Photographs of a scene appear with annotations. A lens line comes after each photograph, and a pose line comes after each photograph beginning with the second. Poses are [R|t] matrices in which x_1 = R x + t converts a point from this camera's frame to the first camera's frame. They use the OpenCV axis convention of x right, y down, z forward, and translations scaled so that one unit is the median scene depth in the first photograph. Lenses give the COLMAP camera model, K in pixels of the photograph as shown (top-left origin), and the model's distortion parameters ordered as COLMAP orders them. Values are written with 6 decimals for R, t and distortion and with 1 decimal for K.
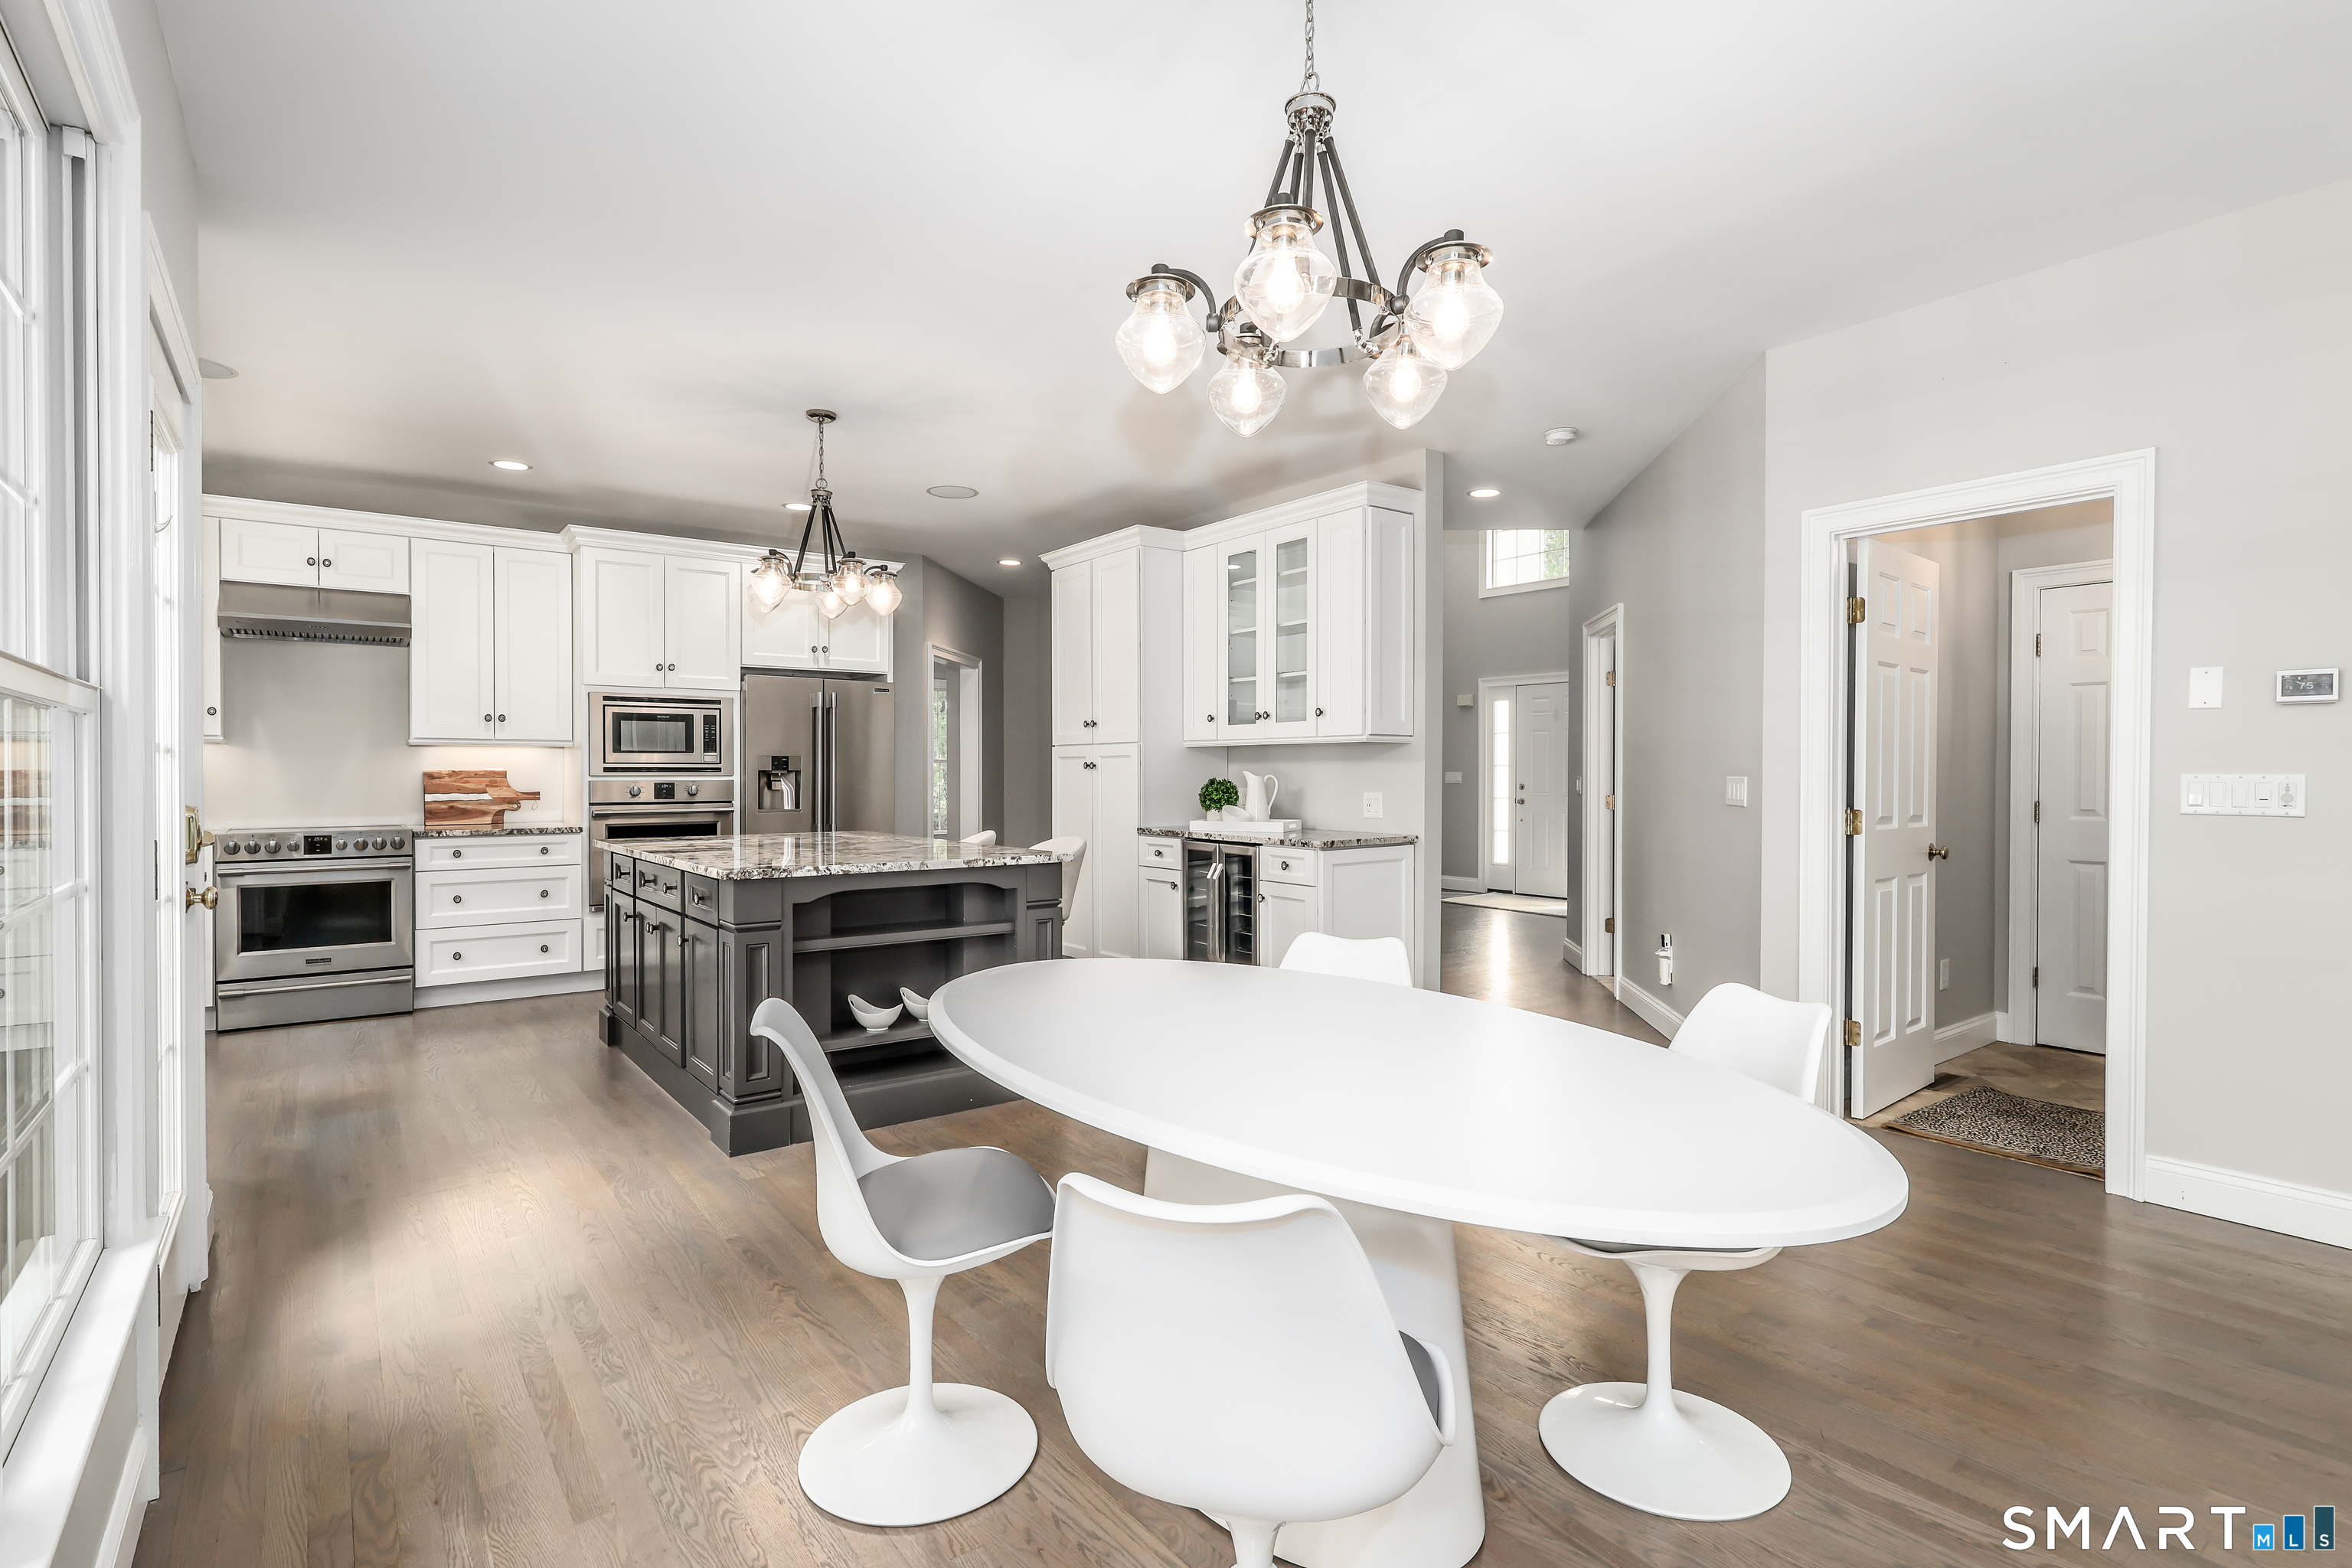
lens RADIAL K [[1141.4, 0, 1188.4], [0, 1141.4, 780.1], [0, 0, 1]] dist [0.009765, 0.000214]
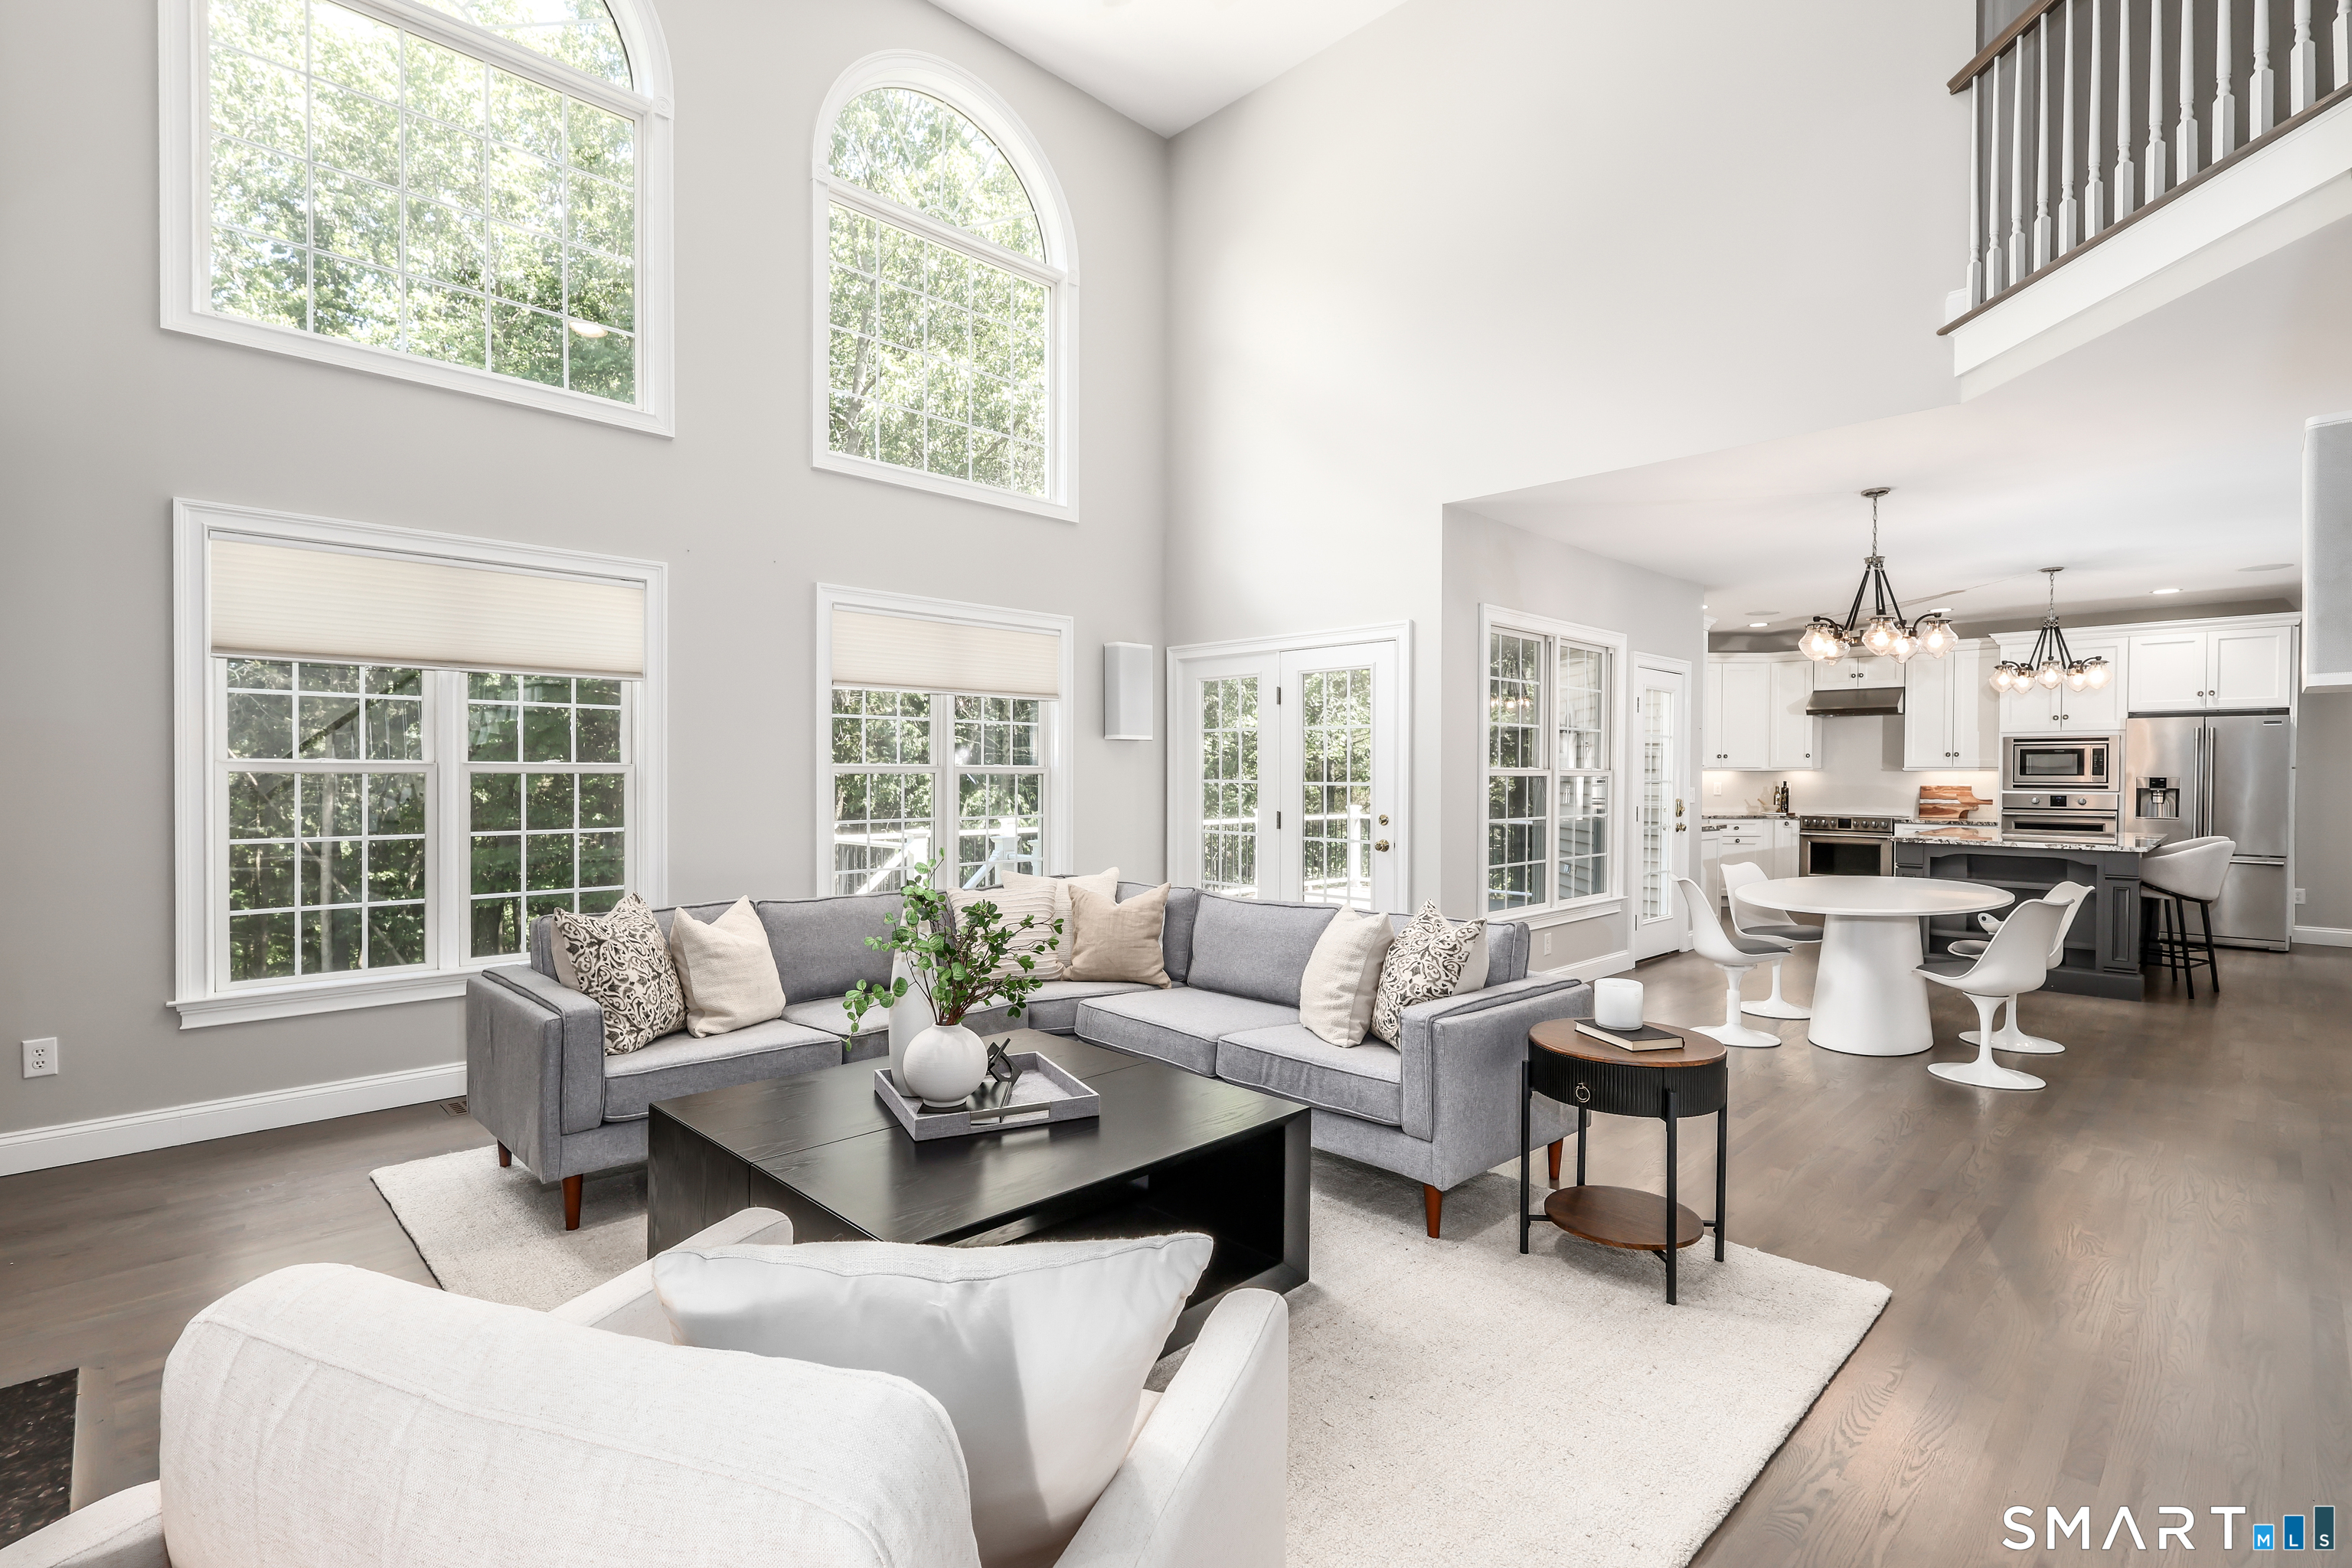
lens RADIAL K [[1095.2, 0, 1170.5], [0, 1095.2, 775.8], [0, 0, 1]] dist [-0.003247, 0.000686]
pose [[0.125127, 0.003092, -0.992136, 0.813220], [-0.017356, 0.999849, 0.000927, -0.004860], [0.991989, 0.017104, 0.125162, -0.318441]]
